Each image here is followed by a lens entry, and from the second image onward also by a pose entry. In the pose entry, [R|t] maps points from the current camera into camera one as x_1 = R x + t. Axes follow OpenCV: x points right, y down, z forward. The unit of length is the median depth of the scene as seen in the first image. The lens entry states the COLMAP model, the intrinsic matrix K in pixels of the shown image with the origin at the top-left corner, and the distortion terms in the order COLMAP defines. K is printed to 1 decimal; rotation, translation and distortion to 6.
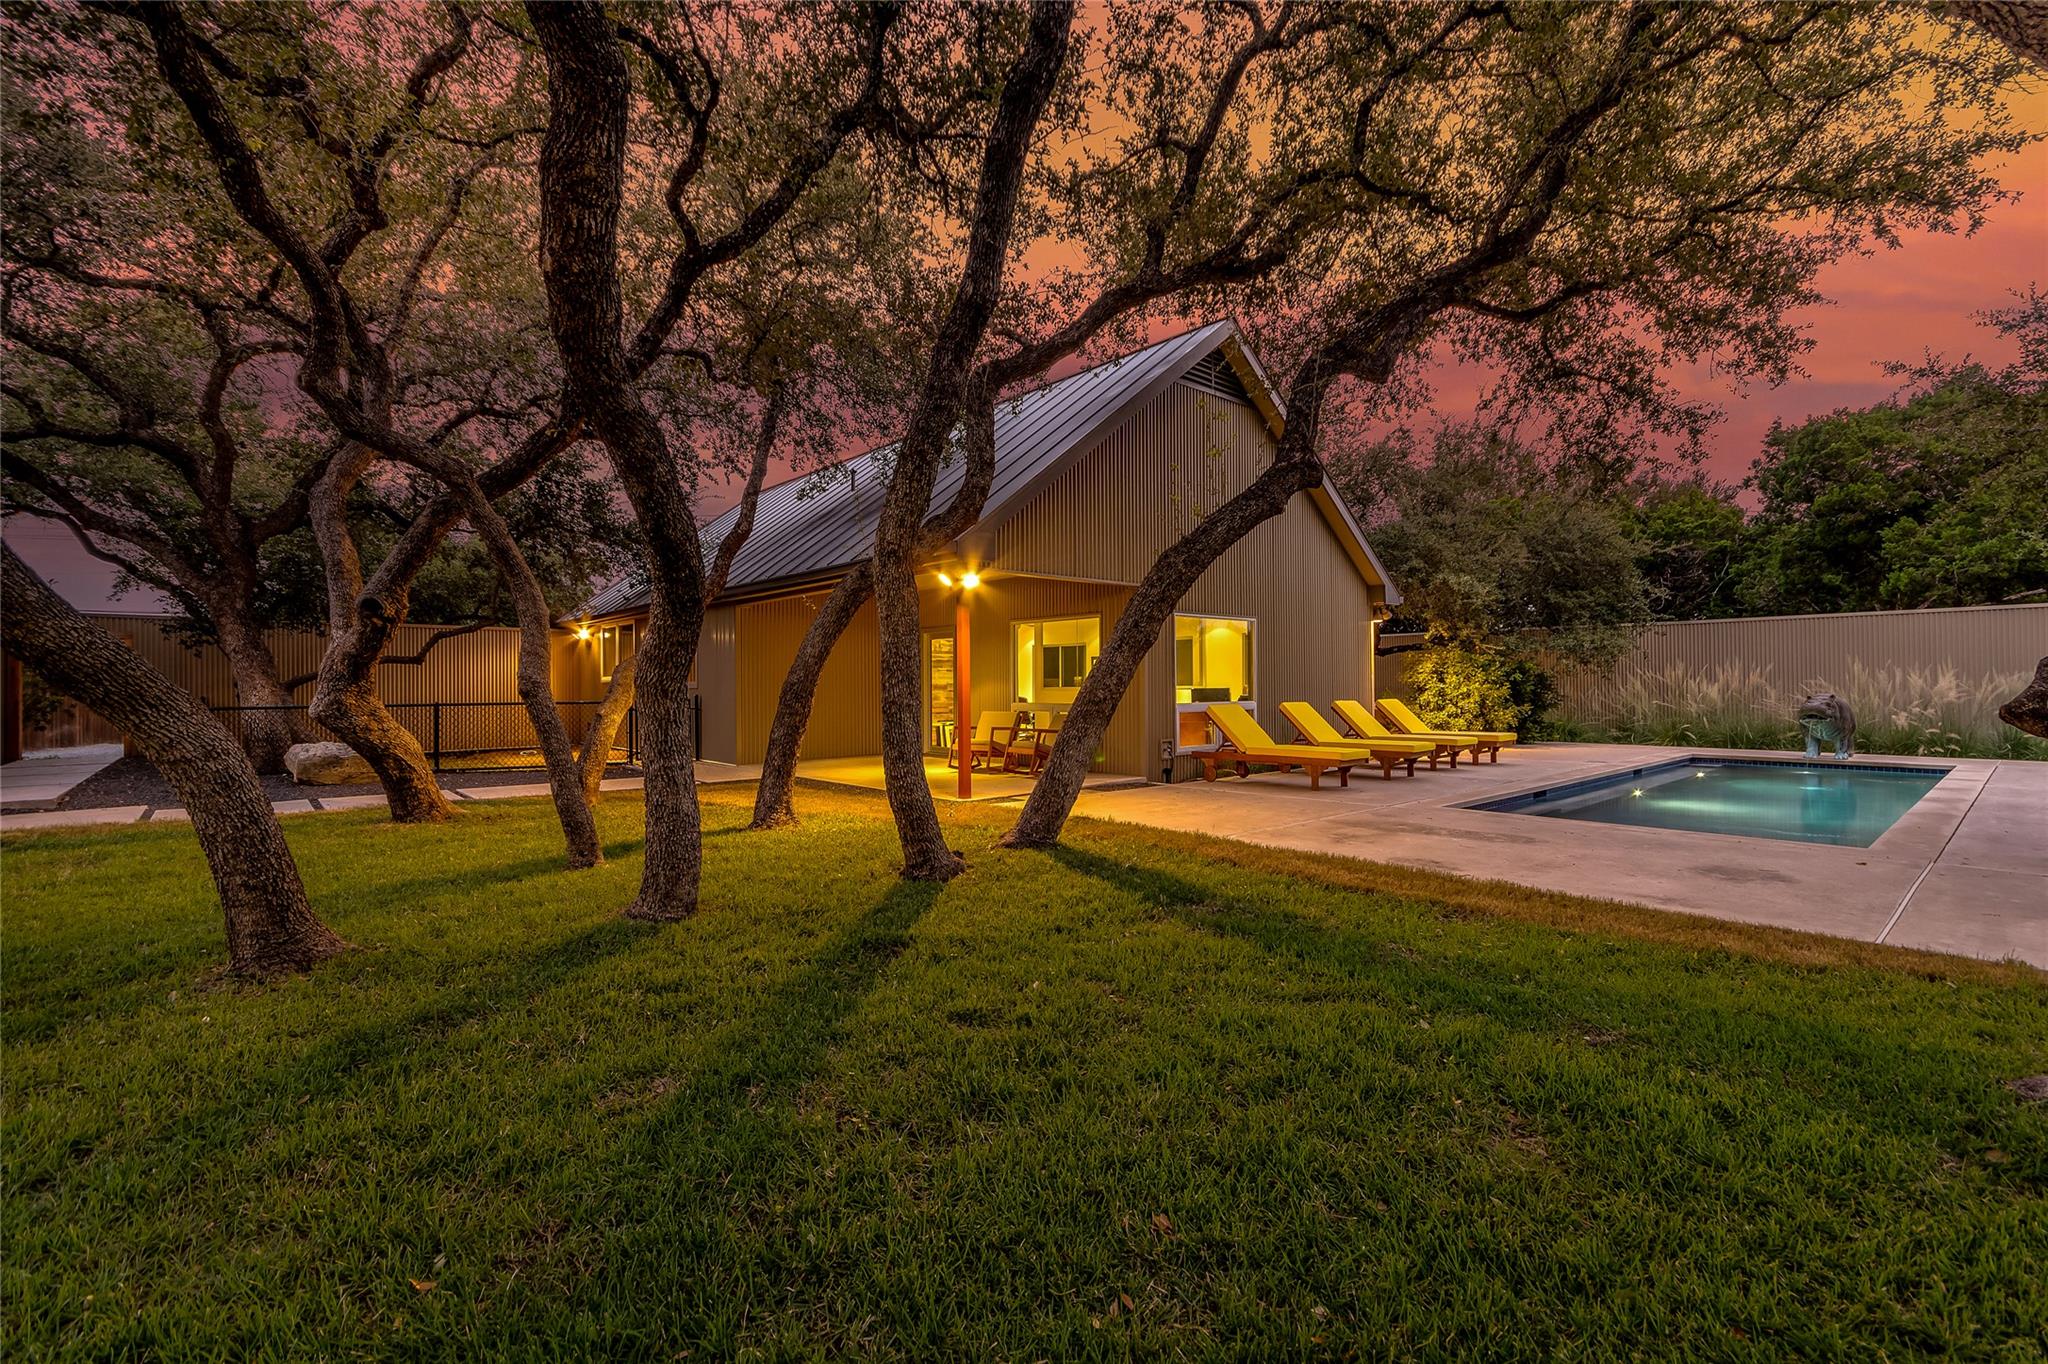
lens RADIAL K [[902.7, 0, 1019.5], [0, 902.7, 675.0], [0, 0, 1]] dist [0.000080, -0.000319]
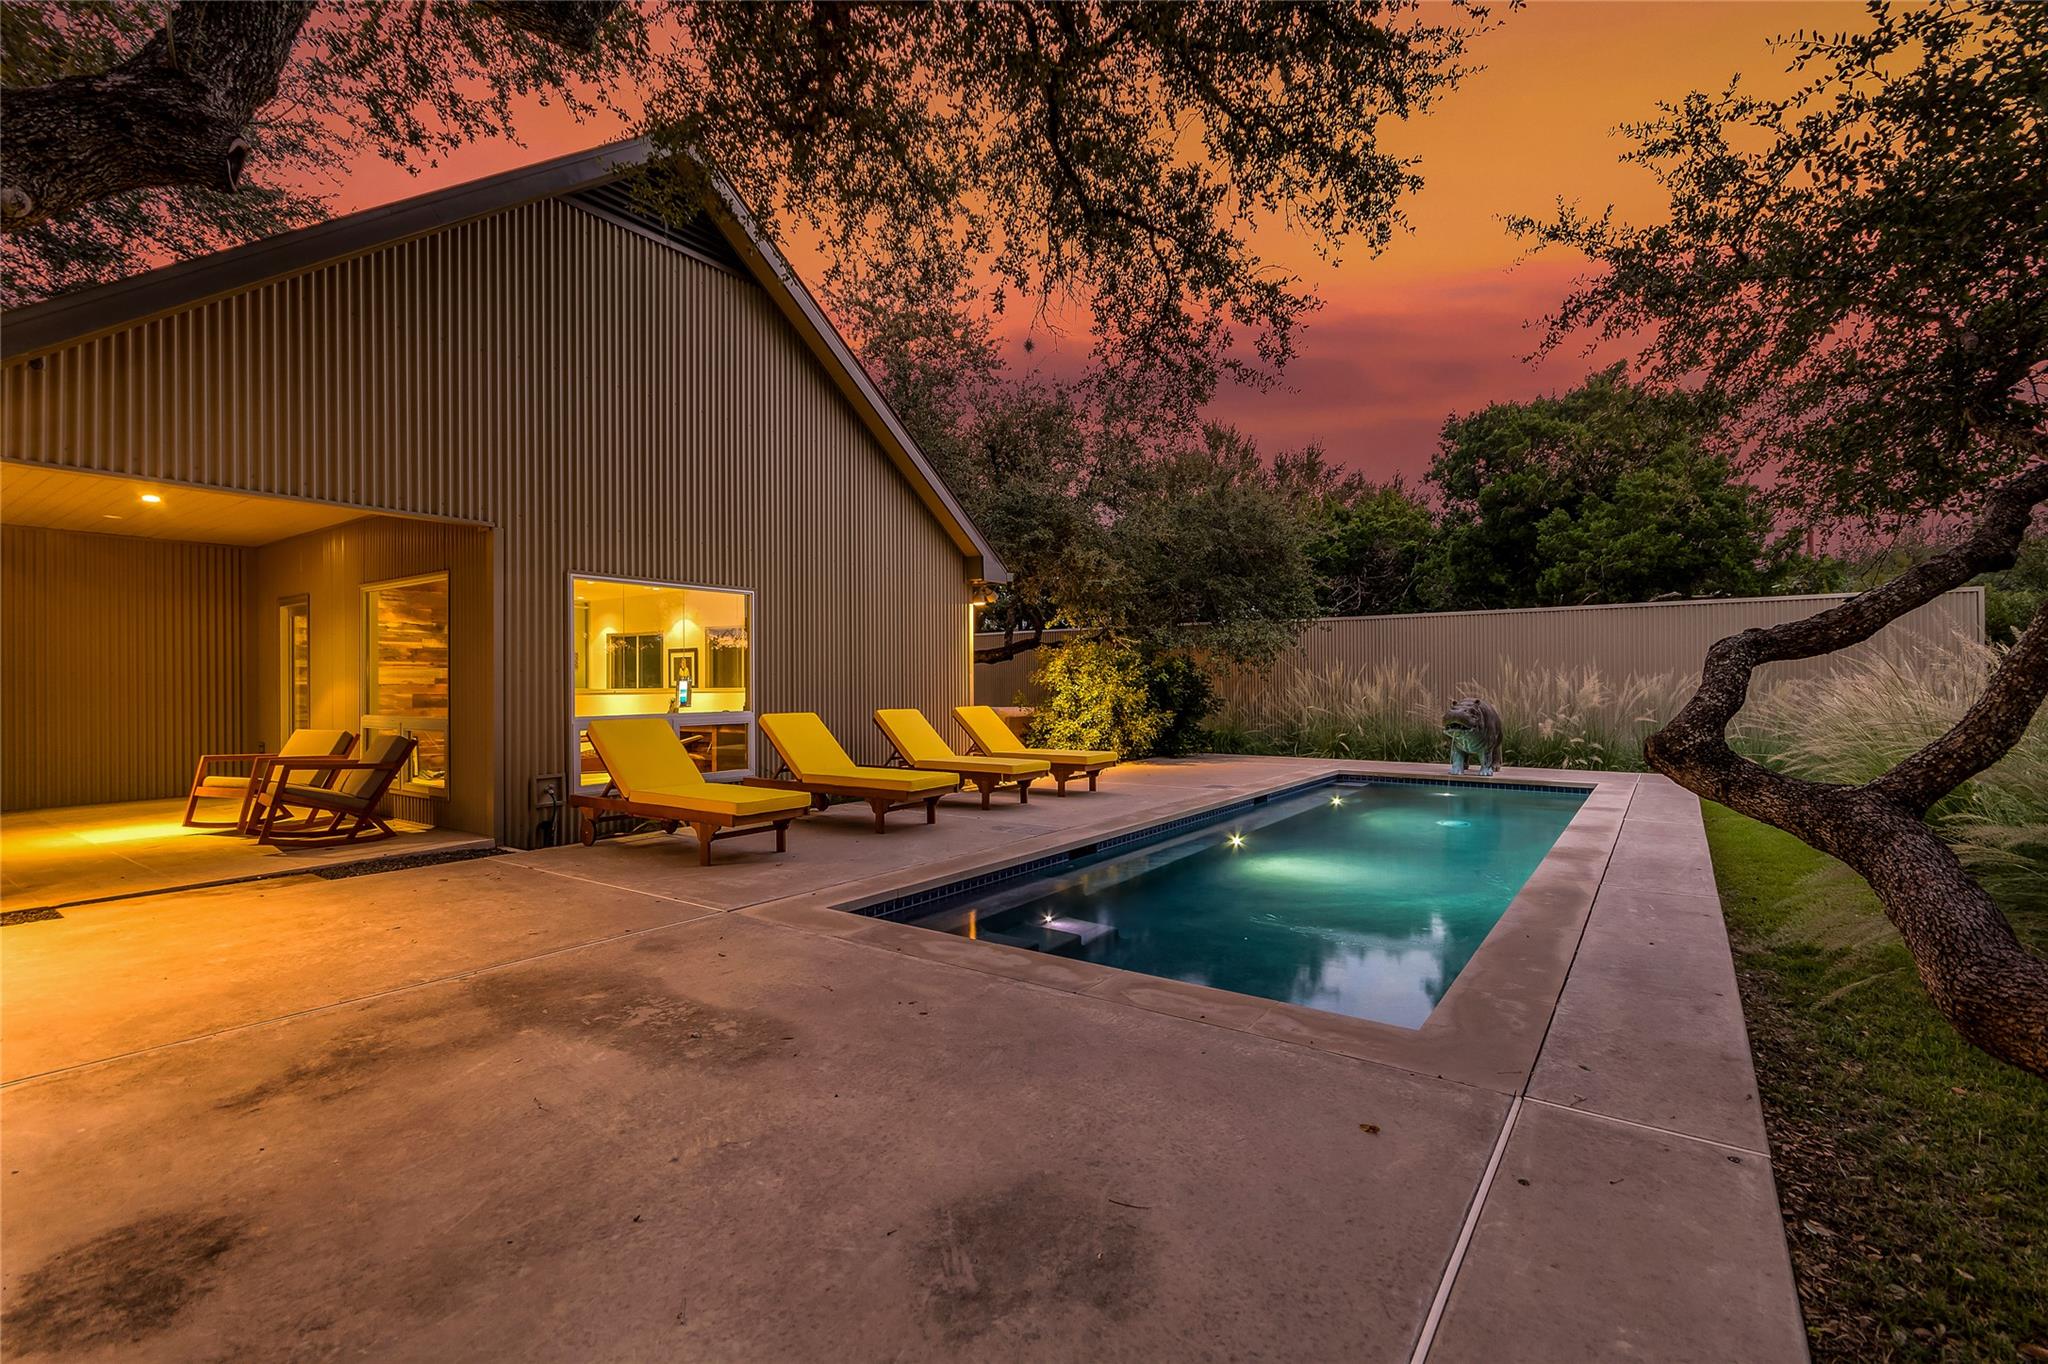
lens RADIAL K [[908.8, 0, 1024.0], [0, 908.8, 682.0], [0, 0, 1]] dist [0.001912, 0.000173]
pose [[0.973079, 0.002515, 0.230458, 0.241524], [-0.004323, 0.999964, 0.007339, 0.000855], [-0.230431, -0.008137, 0.973055, 0.223830]]
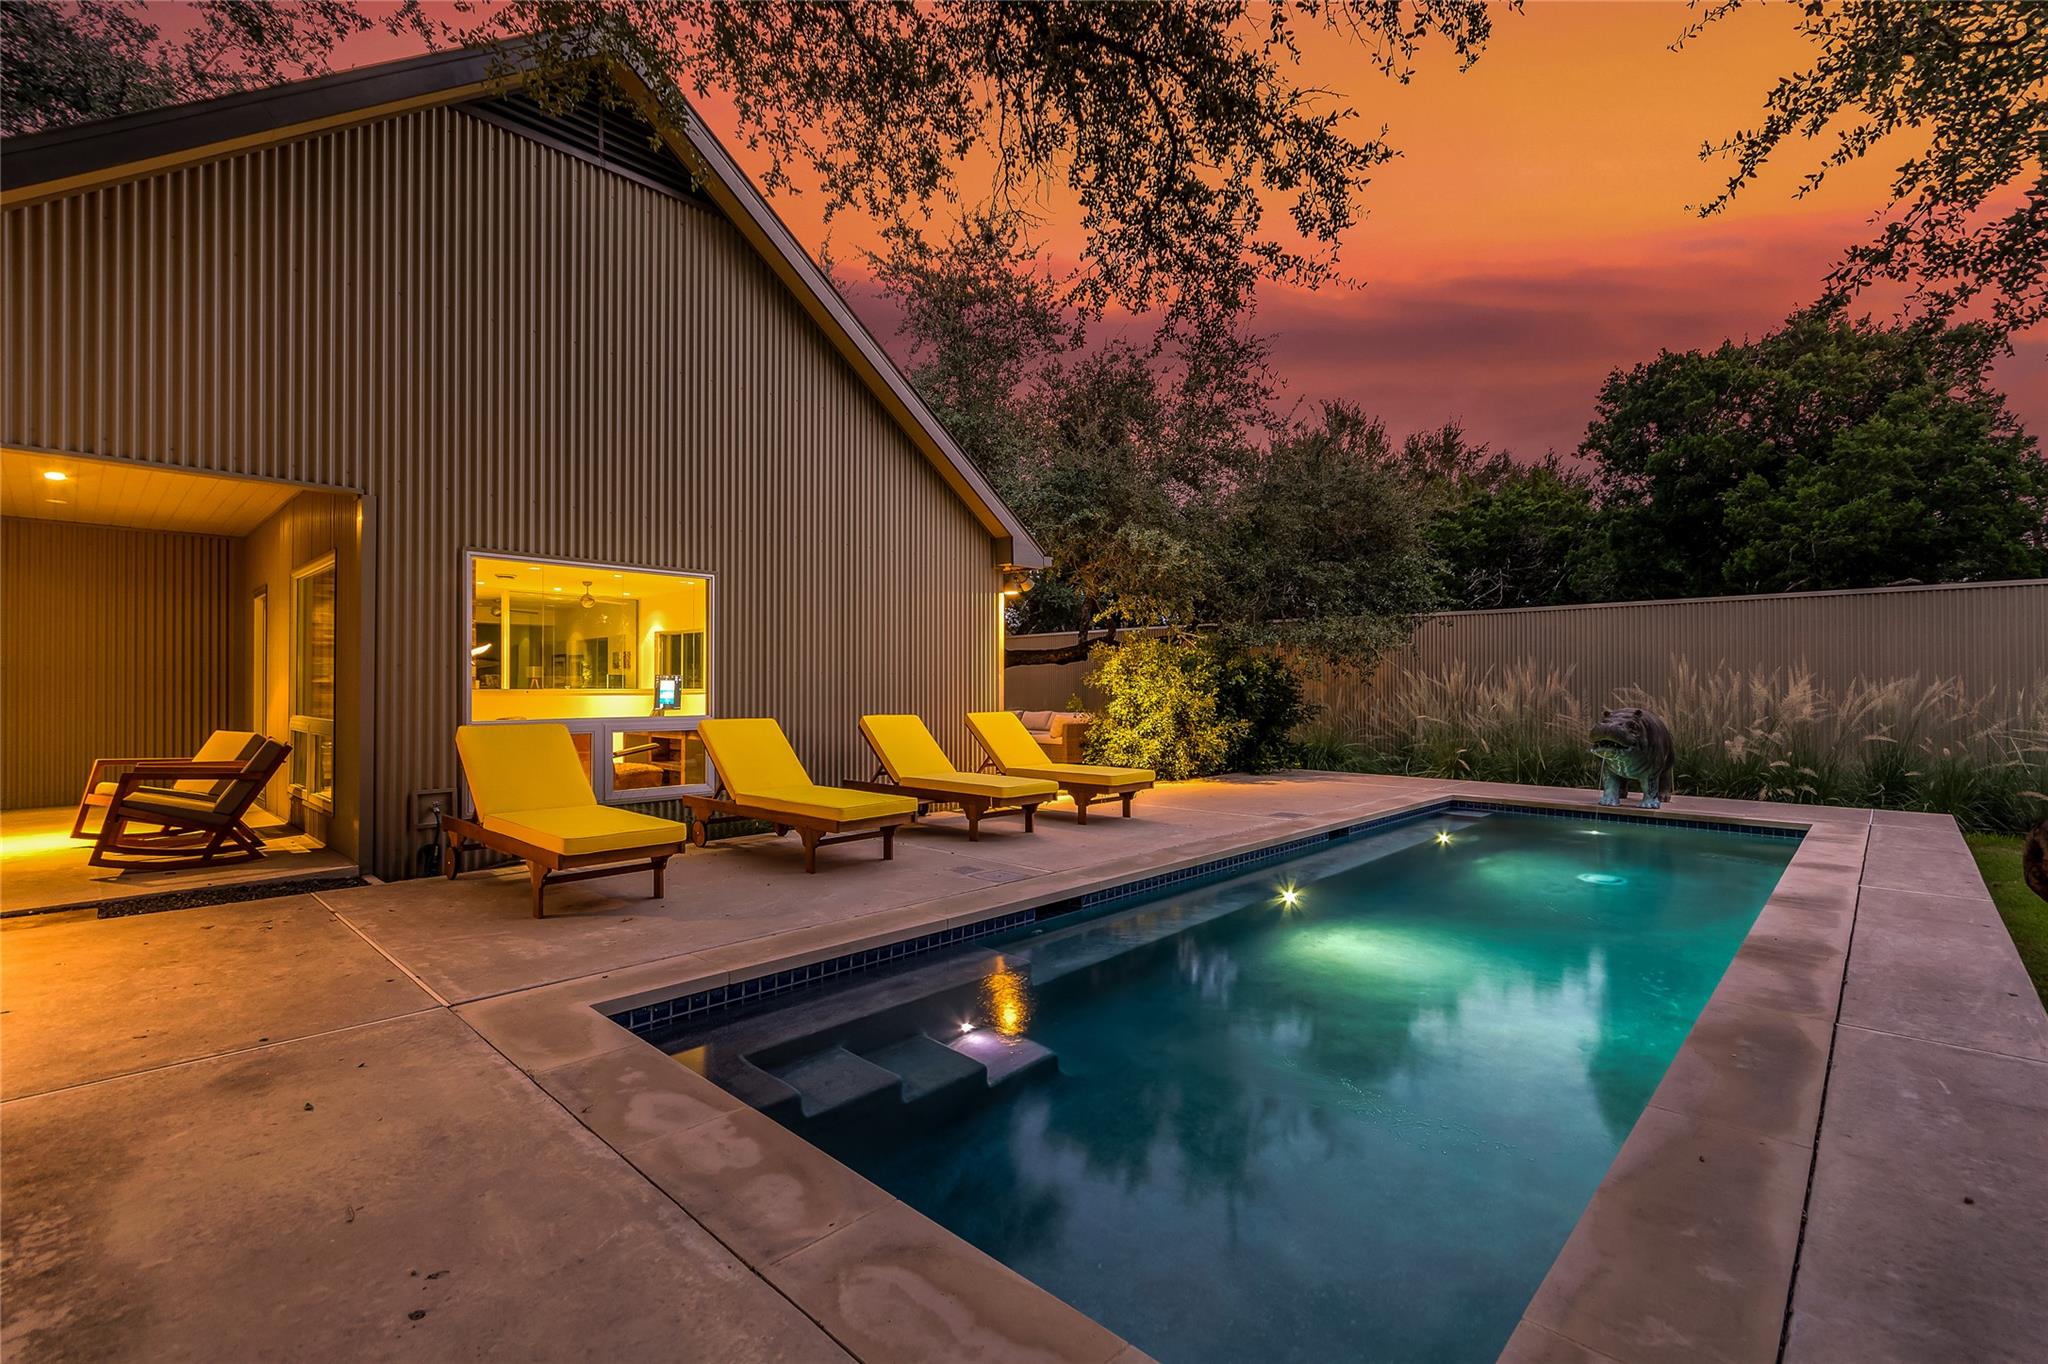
lens RADIAL K [[911.9, 0, 1024.0], [0, 911.9, 682.0], [0, 0, 1]] dist [0.012106, -0.005772]
pose [[0.995492, 0.008894, 0.094428, 0.324683], [-0.009338, 0.999947, 0.004257, 0.002416], [-0.094386, -0.005119, 0.995523, 0.313467]]
